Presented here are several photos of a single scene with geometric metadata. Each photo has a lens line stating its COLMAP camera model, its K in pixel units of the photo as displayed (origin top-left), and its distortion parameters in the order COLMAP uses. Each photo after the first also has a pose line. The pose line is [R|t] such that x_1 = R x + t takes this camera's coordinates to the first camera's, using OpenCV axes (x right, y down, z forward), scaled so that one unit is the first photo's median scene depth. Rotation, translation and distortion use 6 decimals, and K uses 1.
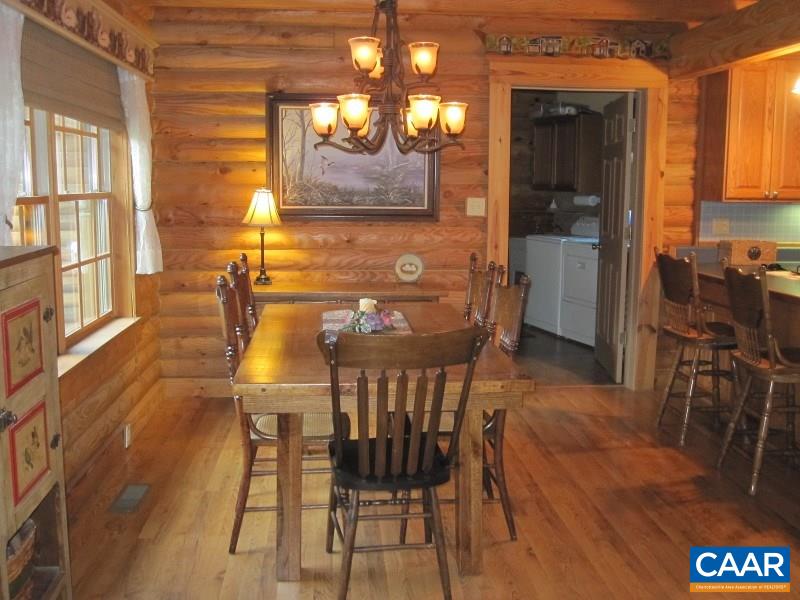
lens RADIAL K [[789.6, 0, 396.4], [0, 789.6, 295.1], [0, 0, 1]] dist [-0.078475, 0.042139]
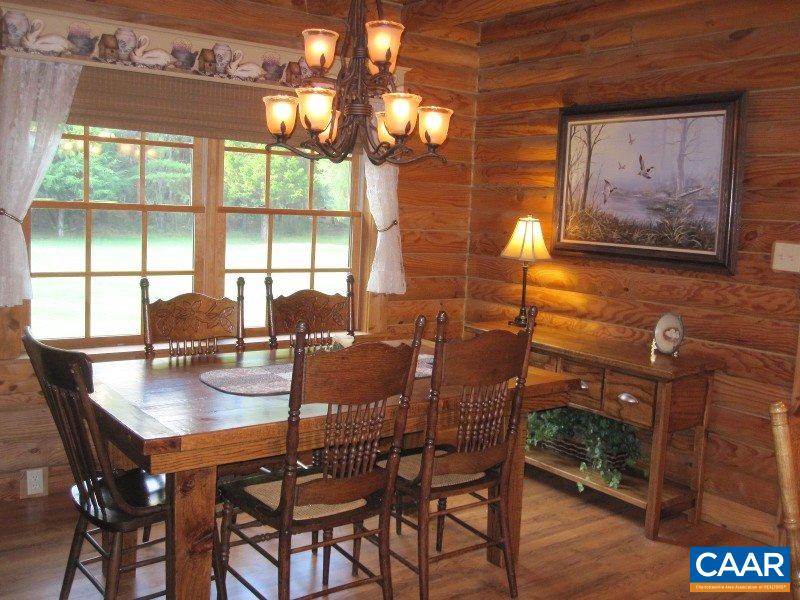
lens RADIAL K [[789.6, 0, 396.4], [0, 789.6, 295.1], [0, 0, 1]] dist [-0.078475, 0.042139]
pose [[0.512252, 0.109660, -0.851806, 0.494127], [-0.157335, 0.987012, 0.032450, -0.053138], [0.844301, 0.117396, 0.522852, 0.413835]]
